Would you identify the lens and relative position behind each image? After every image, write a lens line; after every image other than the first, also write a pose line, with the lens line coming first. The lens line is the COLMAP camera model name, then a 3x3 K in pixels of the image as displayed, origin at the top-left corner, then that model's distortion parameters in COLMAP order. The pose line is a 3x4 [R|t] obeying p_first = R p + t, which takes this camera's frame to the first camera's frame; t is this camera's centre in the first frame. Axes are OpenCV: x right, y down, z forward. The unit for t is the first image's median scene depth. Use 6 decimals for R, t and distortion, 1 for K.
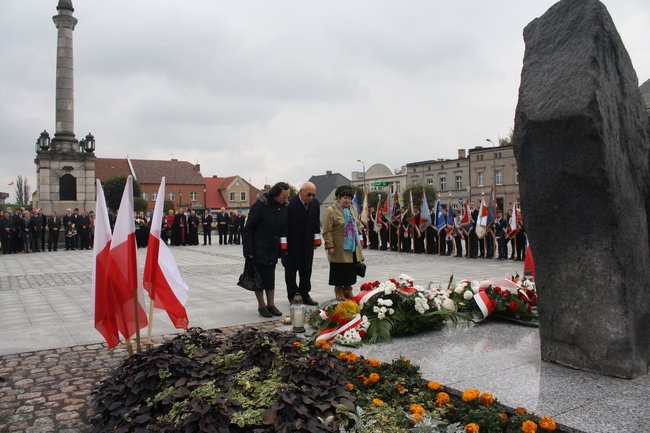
lens RADIAL K [[547.4, 0, 319.9], [0, 547.4, 218.6], [0, 0, 1]] dist [-0.166937, 0.150950]
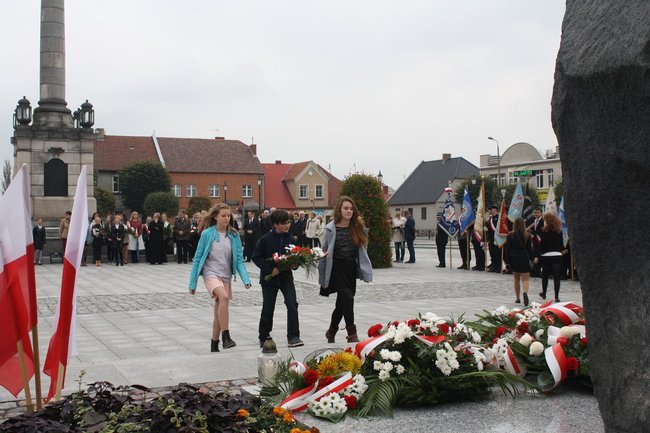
lens RADIAL K [[805.2, 0, 312.7], [0, 805.2, 219.2], [0, 0, 1]] dist [-0.077740, 0.095626]
pose [[0.987985, 0.008043, -0.154338, 0.033004], [-0.008969, 0.999946, -0.005304, -0.001023], [0.154287, 0.006624, 0.988004, 0.003488]]
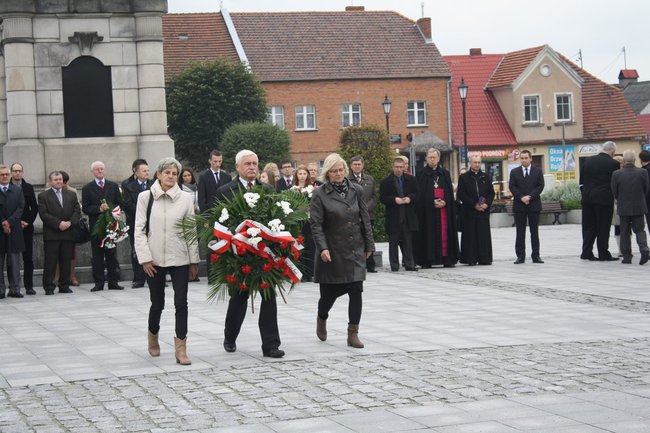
lens RADIAL K [[1579.2, 0, 325.0], [0, 1579.2, 216.5], [0, 0, 1]] dist [0.062574, -0.135588]
pose [[0.962560, -0.023767, -0.270025, -0.084874], [0.031124, 0.999251, 0.022999, -0.003103], [0.269276, -0.030542, 0.962579, 0.112441]]
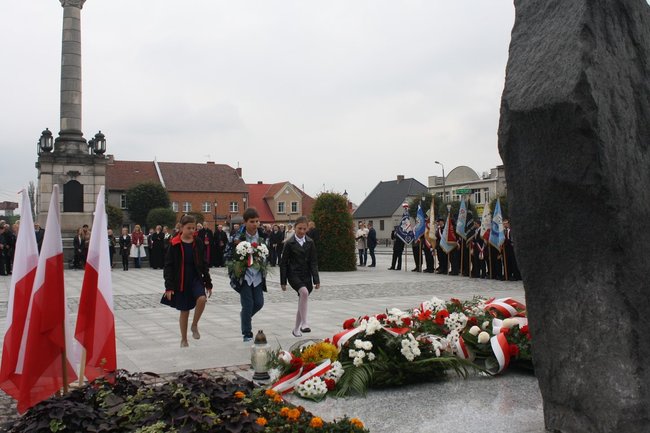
lens RADIAL K [[675.8, 0, 313.2], [0, 675.8, 217.5], [0, 0, 1]] dist [-0.123953, 0.128501]
pose [[0.992945, 0.001039, -0.118575, 0.030665], [-0.003980, 0.999690, -0.024570, -0.001057], [0.118513, 0.024868, 0.992641, 0.003840]]
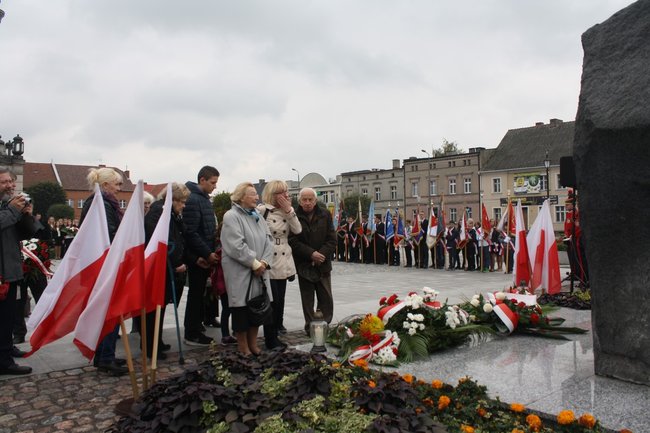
lens RADIAL K [[551.8, 0, 321.3], [0, 551.8, 216.7], [0, 0, 1]] dist [-0.171928, 0.162738]
pose [[0.991451, 0.007106, 0.130286, -0.031488], [-0.004450, 0.999777, -0.020664, -0.000108], [-0.130404, 0.019908, 0.991261, 0.014550]]
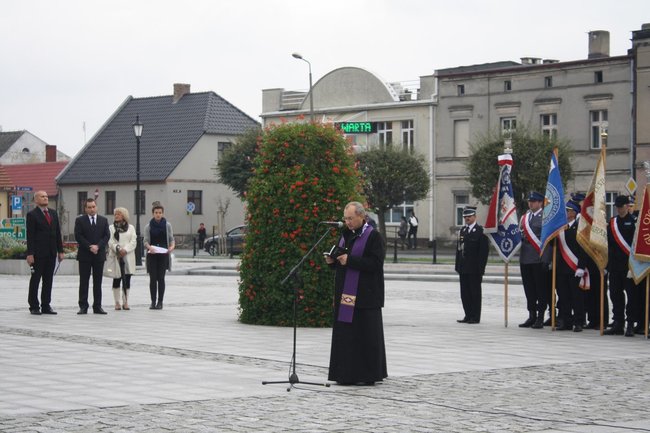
lens RADIAL K [[1579.2, 0, 325.0], [0, 1579.2, 216.5], [0, 0, 1]] dist [0.062574, -0.135588]
pose [[0.987113, 0.019172, 0.158870, -0.233435], [-0.018274, 0.999808, -0.007108, -0.002684], [-0.158976, 0.004113, 0.987274, 0.134938]]
